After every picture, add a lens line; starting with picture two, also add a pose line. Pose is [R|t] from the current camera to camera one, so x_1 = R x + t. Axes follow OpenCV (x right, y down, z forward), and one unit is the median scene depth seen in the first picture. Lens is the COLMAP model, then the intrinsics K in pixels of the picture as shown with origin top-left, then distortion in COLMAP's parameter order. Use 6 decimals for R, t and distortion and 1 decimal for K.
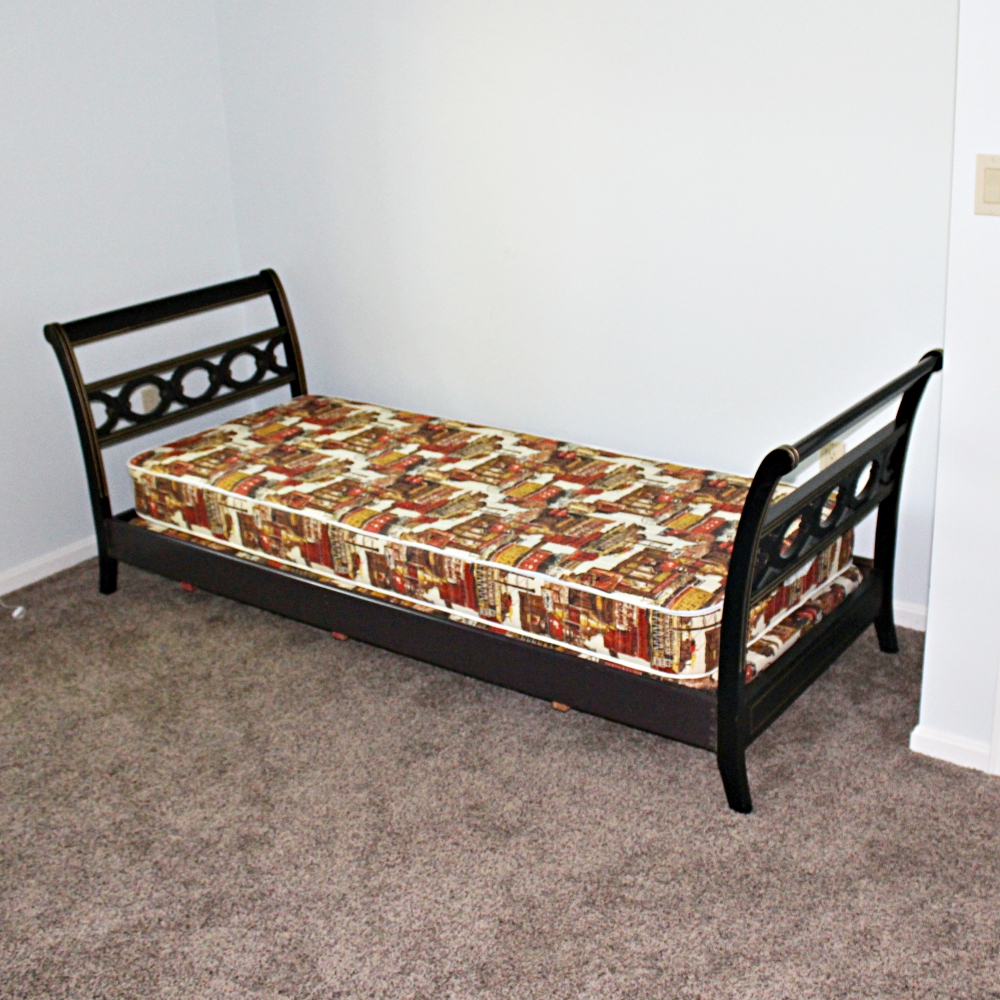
lens RADIAL K [[1347.4, 0, 500.0], [0, 1347.4, 500.0], [0, 0, 1]] dist [-0.147141, -0.004512]
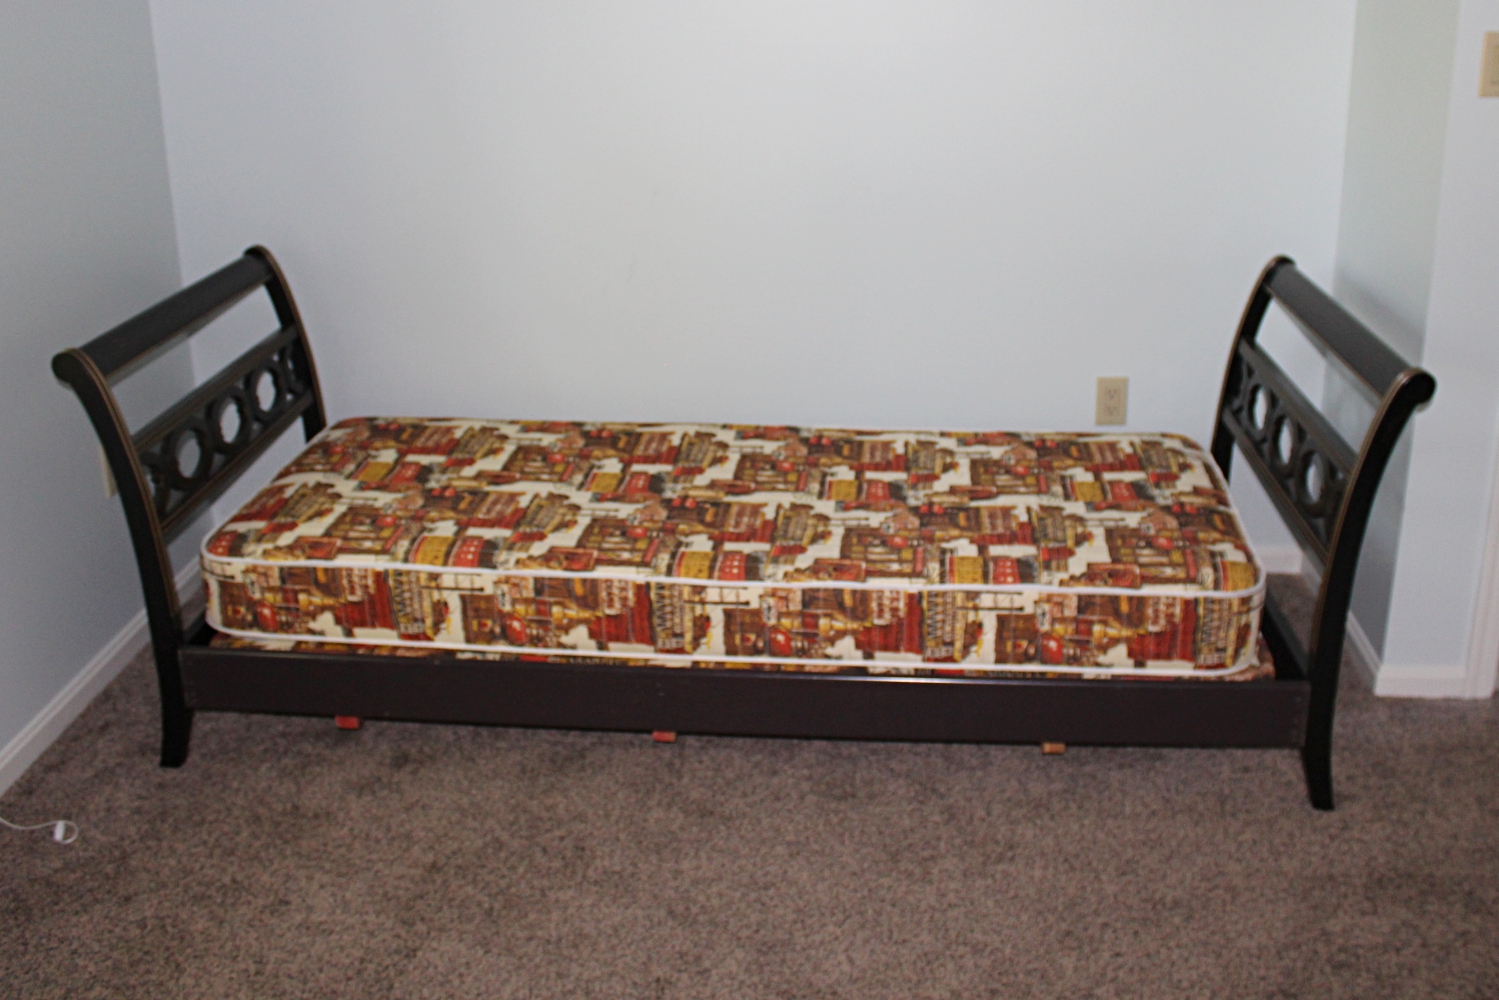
lens RADIAL K [[1459.7, 0, 752.0], [0, 1459.7, 428.8], [0, 0, 1]] dist [-0.199788, 0.341555]
pose [[0.851193, -0.141201, 0.505503, -0.443438], [0.161086, 0.986930, 0.004432, -0.054544], [-0.499522, 0.077657, 0.862814, 0.310098]]
